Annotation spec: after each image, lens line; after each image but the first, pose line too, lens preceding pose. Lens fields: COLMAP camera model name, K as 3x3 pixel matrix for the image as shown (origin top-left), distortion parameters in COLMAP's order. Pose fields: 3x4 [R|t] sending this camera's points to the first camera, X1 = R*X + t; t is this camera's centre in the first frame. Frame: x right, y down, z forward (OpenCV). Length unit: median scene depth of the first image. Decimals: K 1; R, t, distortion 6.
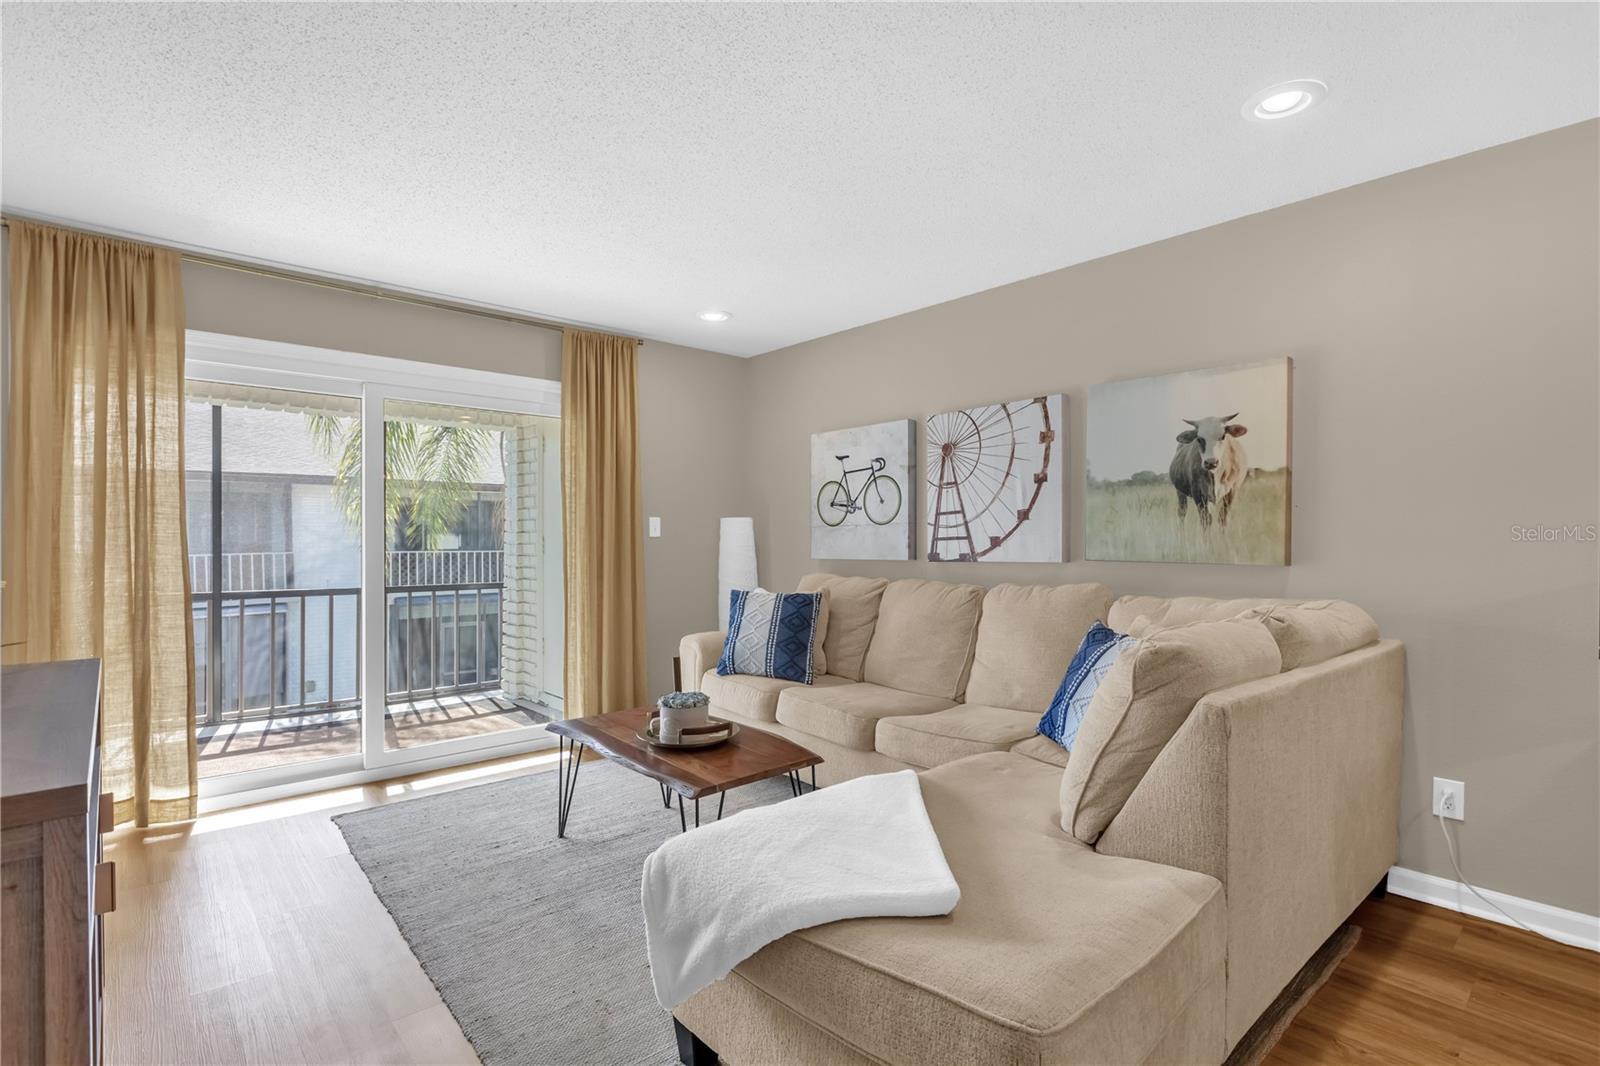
lens RADIAL K [[749.7, 0, 803.3], [0, 749.7, 546.0], [0, 0, 1]] dist [-0.009667, 0.001759]
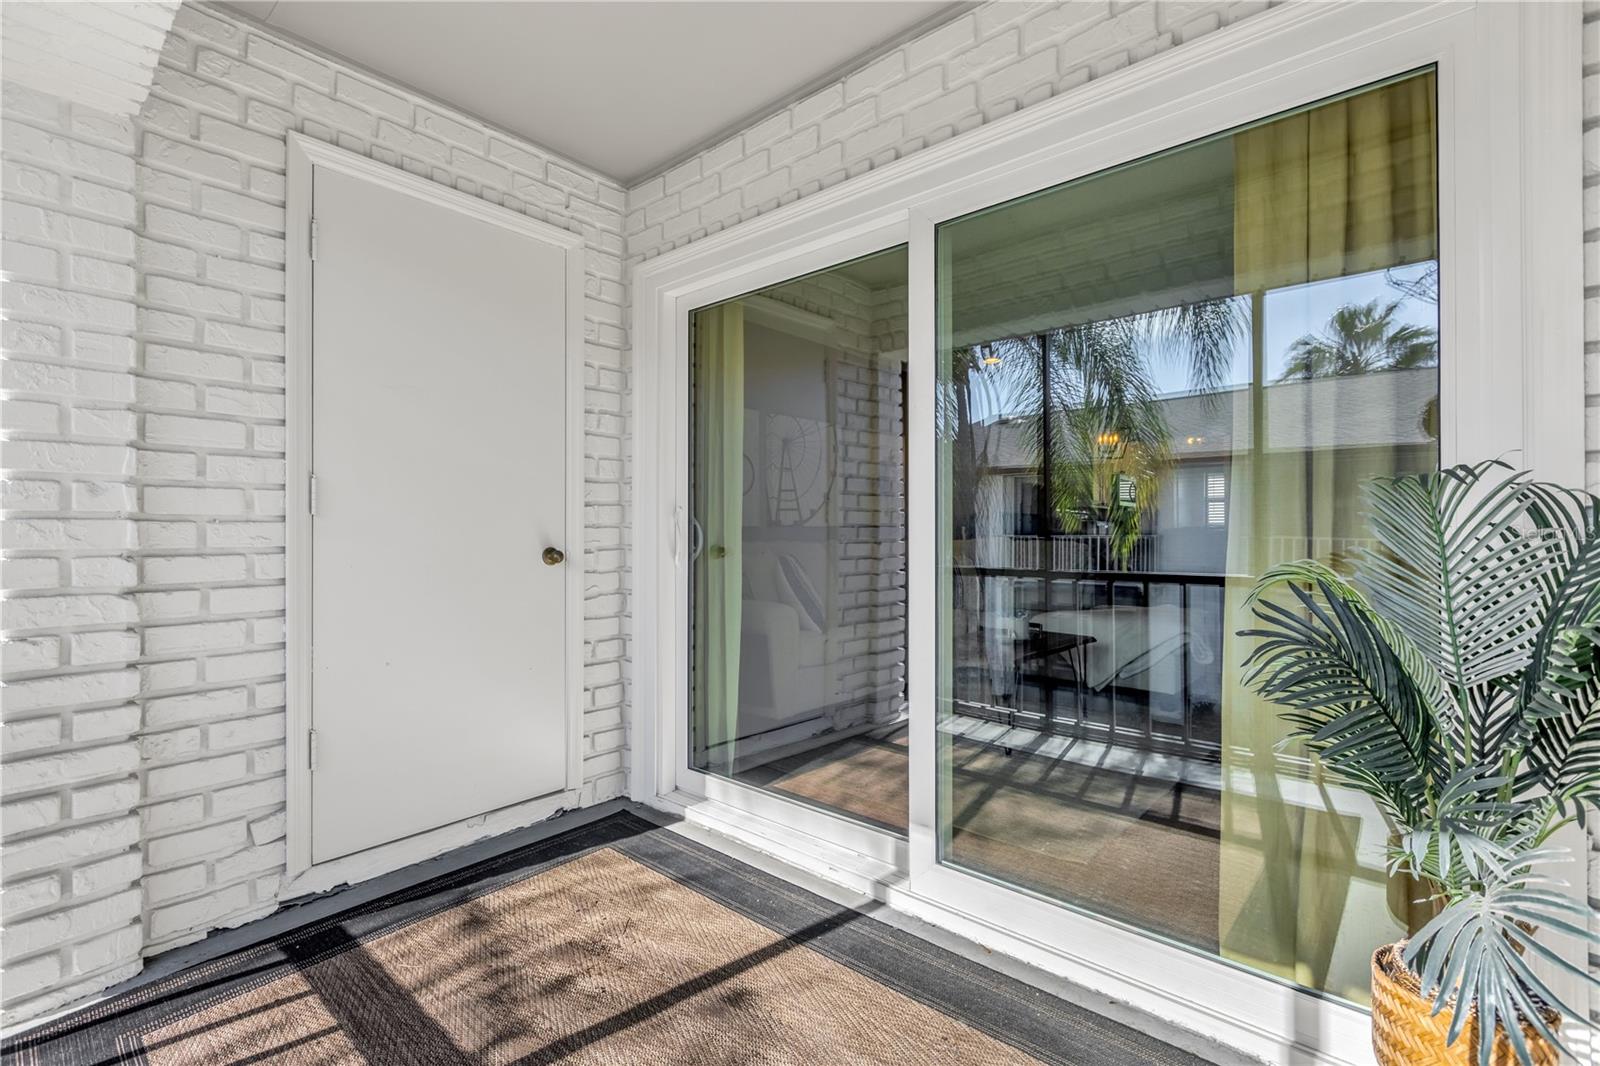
lens RADIAL K [[709.4, 0, 796.7], [0, 709.4, 532.7], [0, 0, 1]] dist [-0.001590, -0.000854]
pose [[-0.115234, -0.000501, 0.993338, -1.107108], [0.007923, 0.999968, 0.001424, 0.030843], [-0.993307, 0.008035, -0.115226, 1.165992]]
